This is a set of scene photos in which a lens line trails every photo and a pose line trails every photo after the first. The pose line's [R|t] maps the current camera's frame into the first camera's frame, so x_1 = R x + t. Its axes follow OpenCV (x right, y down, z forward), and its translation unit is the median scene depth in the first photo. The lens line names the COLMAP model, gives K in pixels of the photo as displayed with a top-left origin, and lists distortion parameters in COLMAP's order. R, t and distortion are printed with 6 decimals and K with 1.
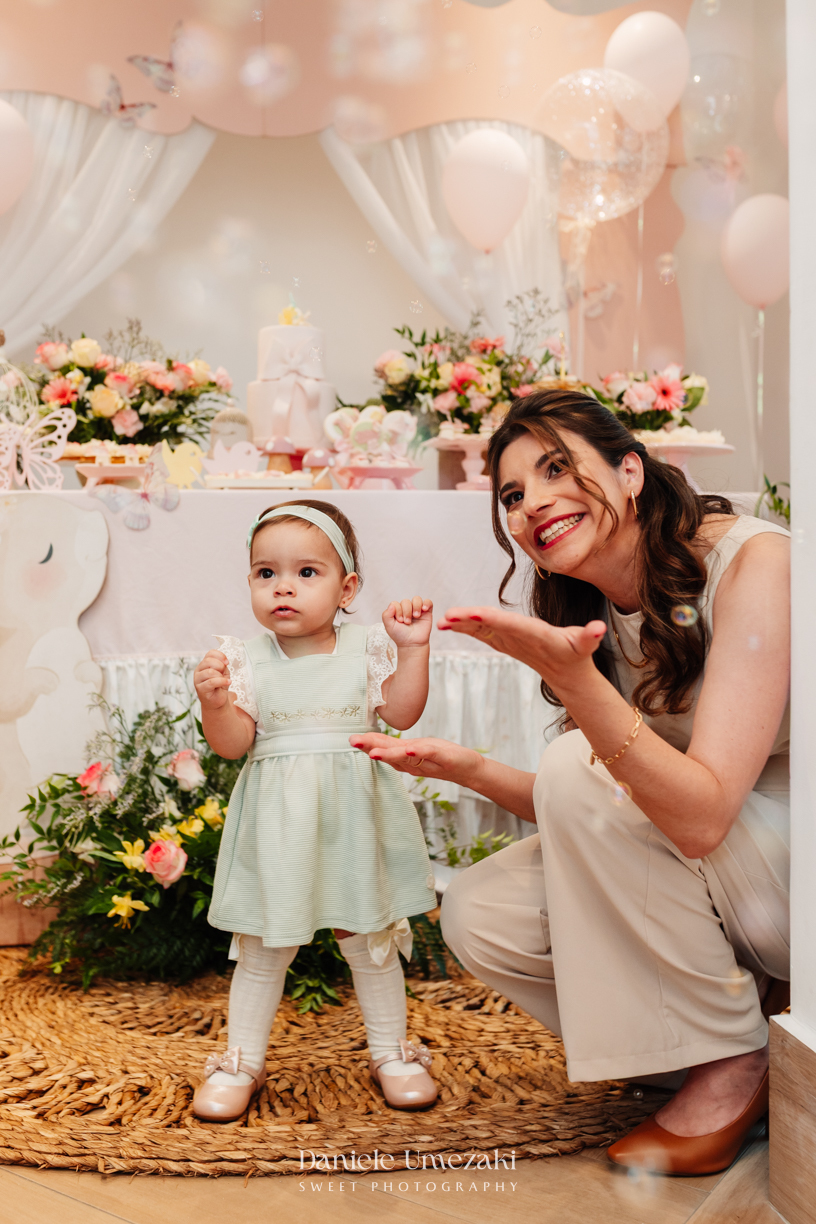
lens RADIAL K [[1278.3, 0, 391.9], [0, 1278.3, 585.4], [0, 0, 1]] dist [-0.002116, 0.000000]
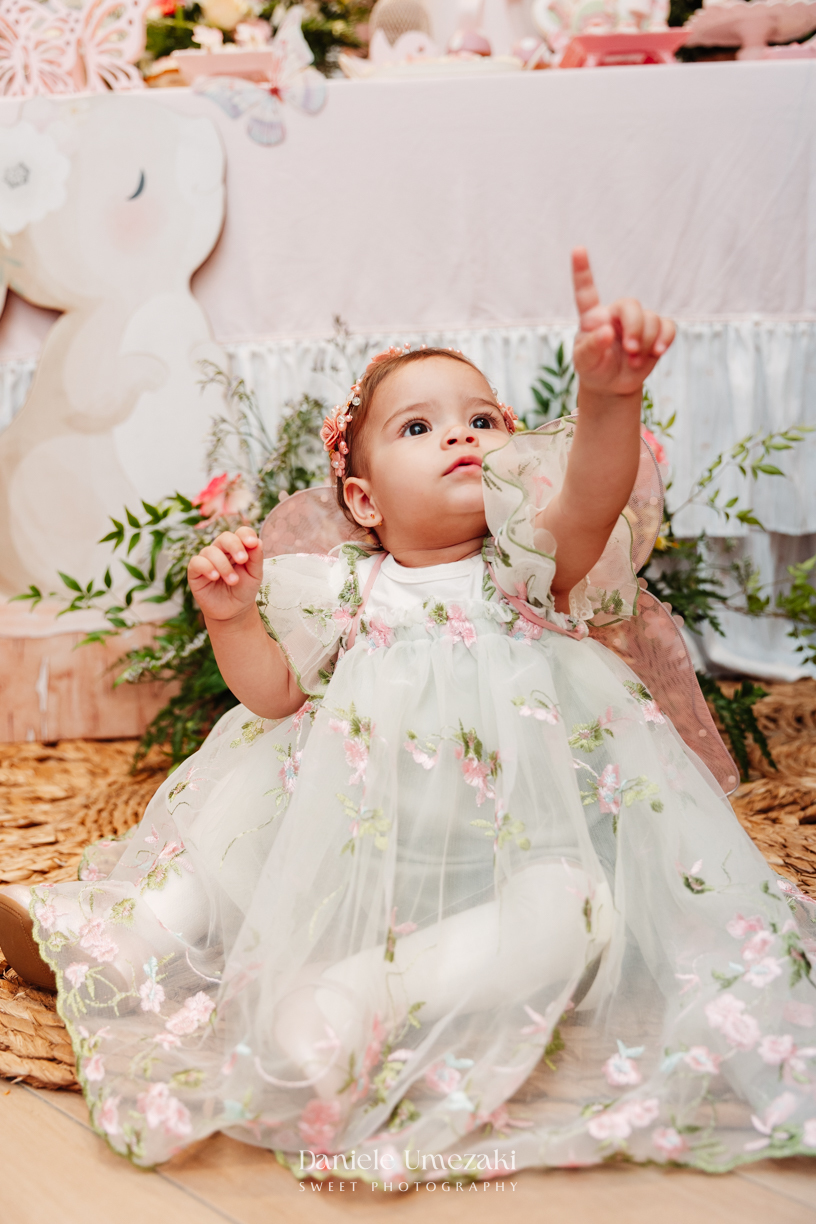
lens RADIAL K [[1278.3, 0, 411.0], [0, 1278.3, 638.2], [0, 0, 1]] dist [-0.002116, 0.000000]
pose [[0.991024, -0.022694, -0.131745, -0.040653], [0.044946, 0.984681, 0.168475, 0.103084], [0.125904, -0.172884, 0.976862, 0.304121]]
